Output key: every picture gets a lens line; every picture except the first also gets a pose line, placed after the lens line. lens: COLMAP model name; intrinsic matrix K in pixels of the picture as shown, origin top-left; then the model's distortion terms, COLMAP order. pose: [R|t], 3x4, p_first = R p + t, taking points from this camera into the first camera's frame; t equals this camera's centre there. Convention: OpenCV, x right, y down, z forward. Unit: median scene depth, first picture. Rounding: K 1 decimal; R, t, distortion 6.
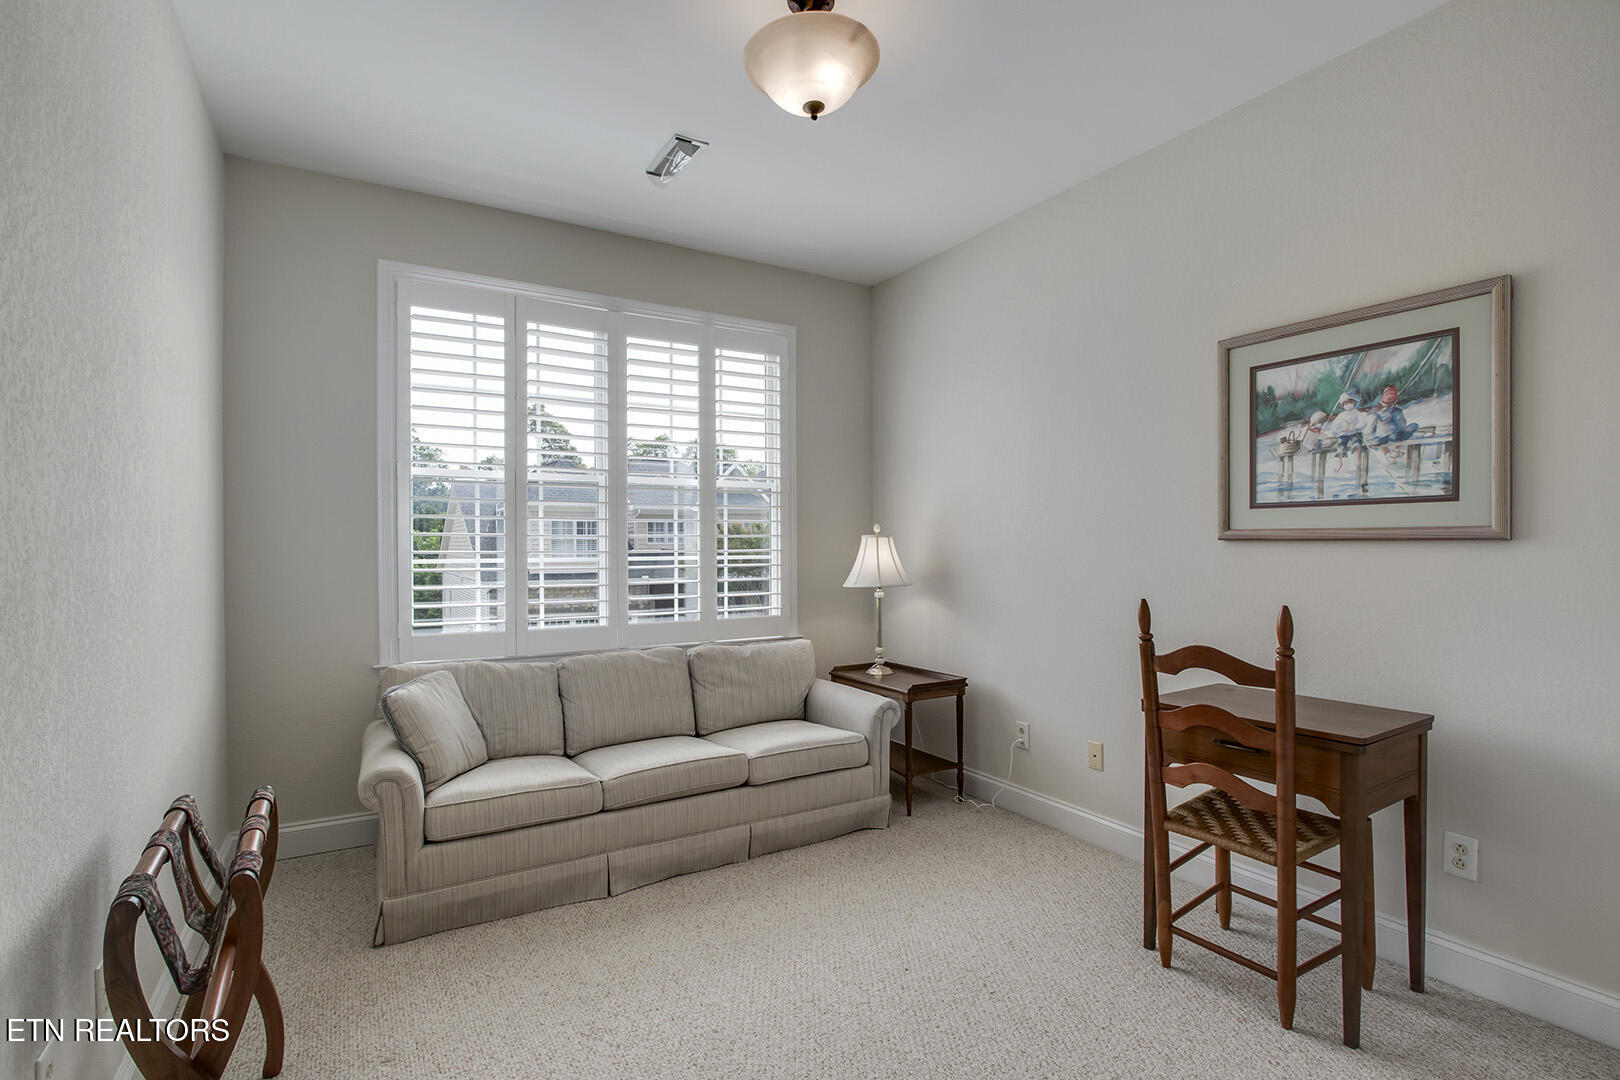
lens RADIAL K [[756.4, 0, 812.8], [0, 756.4, 555.5], [0, 0, 1]] dist [-0.017410, 0.000472]
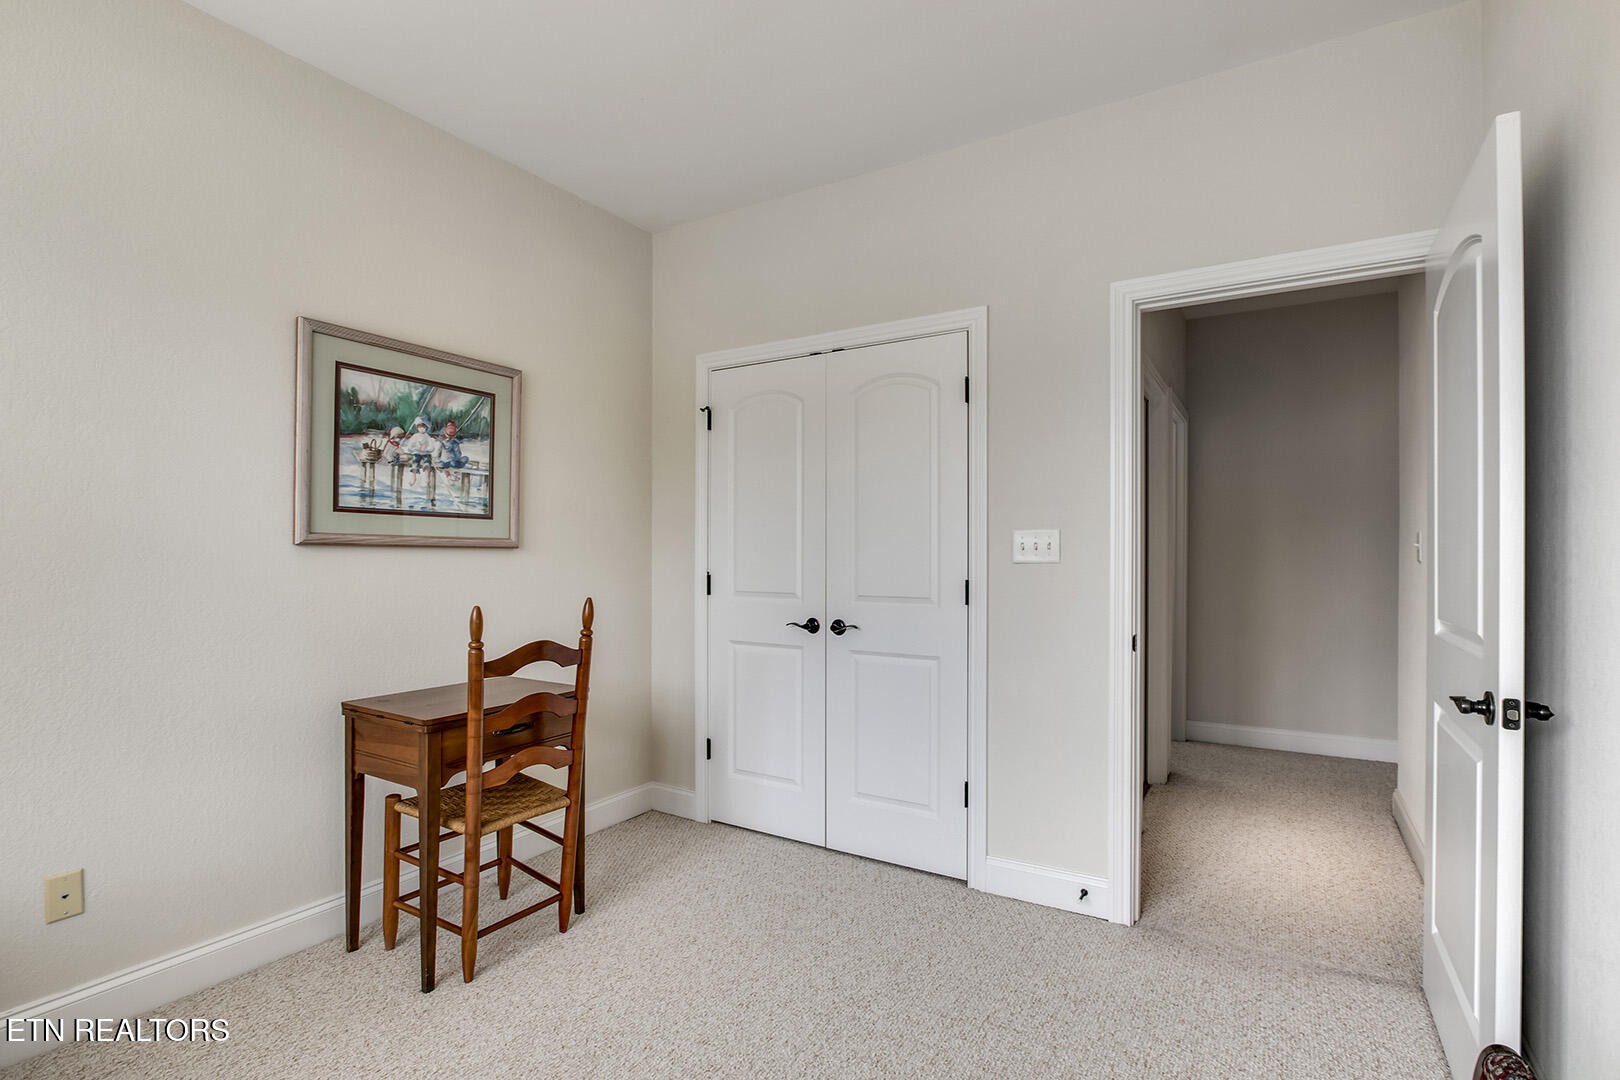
lens RADIAL K [[756.4, 0, 812.8], [0, 756.4, 555.5], [0, 0, 1]] dist [-0.017410, 0.000472]
pose [[-0.452380, -0.001862, 0.891823, -0.578788], [0.007516, 0.999954, 0.005900, -0.009602], [-0.891794, 0.009372, -0.452345, 0.992638]]
